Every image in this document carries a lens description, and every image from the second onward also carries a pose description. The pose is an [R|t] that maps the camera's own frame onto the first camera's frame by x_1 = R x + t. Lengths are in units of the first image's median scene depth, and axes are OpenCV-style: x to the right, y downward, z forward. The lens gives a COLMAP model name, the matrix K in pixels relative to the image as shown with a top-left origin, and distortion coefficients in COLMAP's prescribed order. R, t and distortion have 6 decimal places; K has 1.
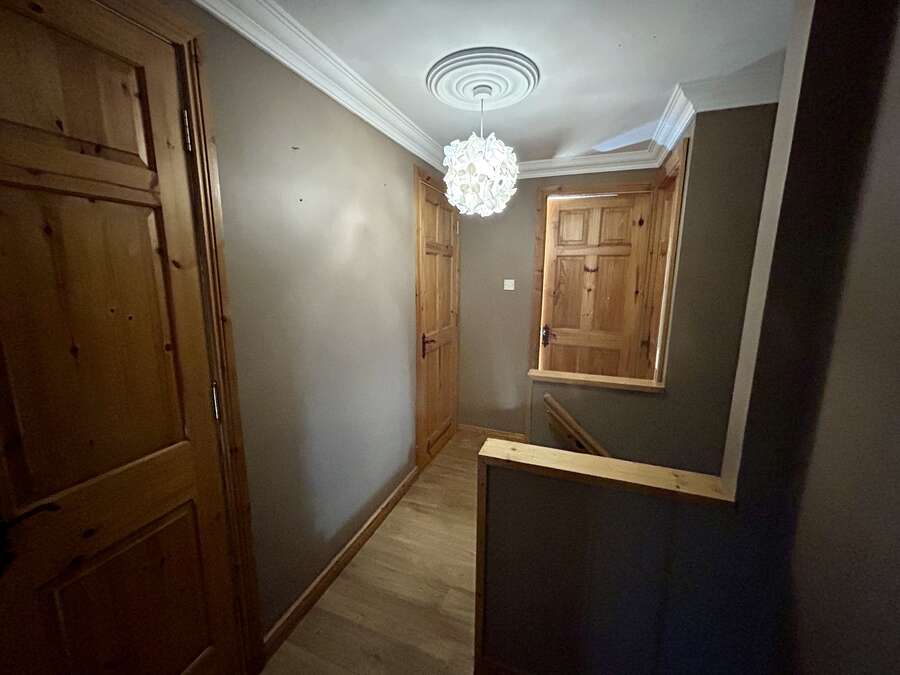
lens RADIAL K [[362.2, 0, 447.6], [0, 362.2, 338.8], [0, 0, 1]] dist [-0.000667, 0.000223]
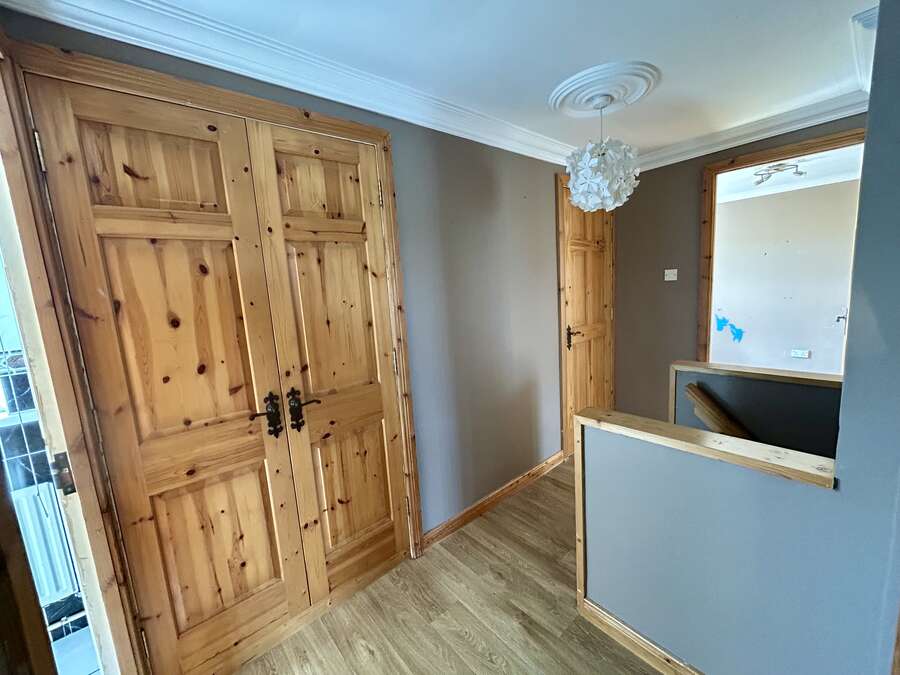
lens RADIAL K [[362.2, 0, 448.7], [0, 362.2, 337.2], [0, 0, 1]] dist [-0.000667, 0.000223]
pose [[0.878787, 0.003408, -0.477203, 0.333182], [-0.012456, 0.999798, -0.015797, 0.100987], [0.477052, 0.019826, 0.878651, -0.282739]]
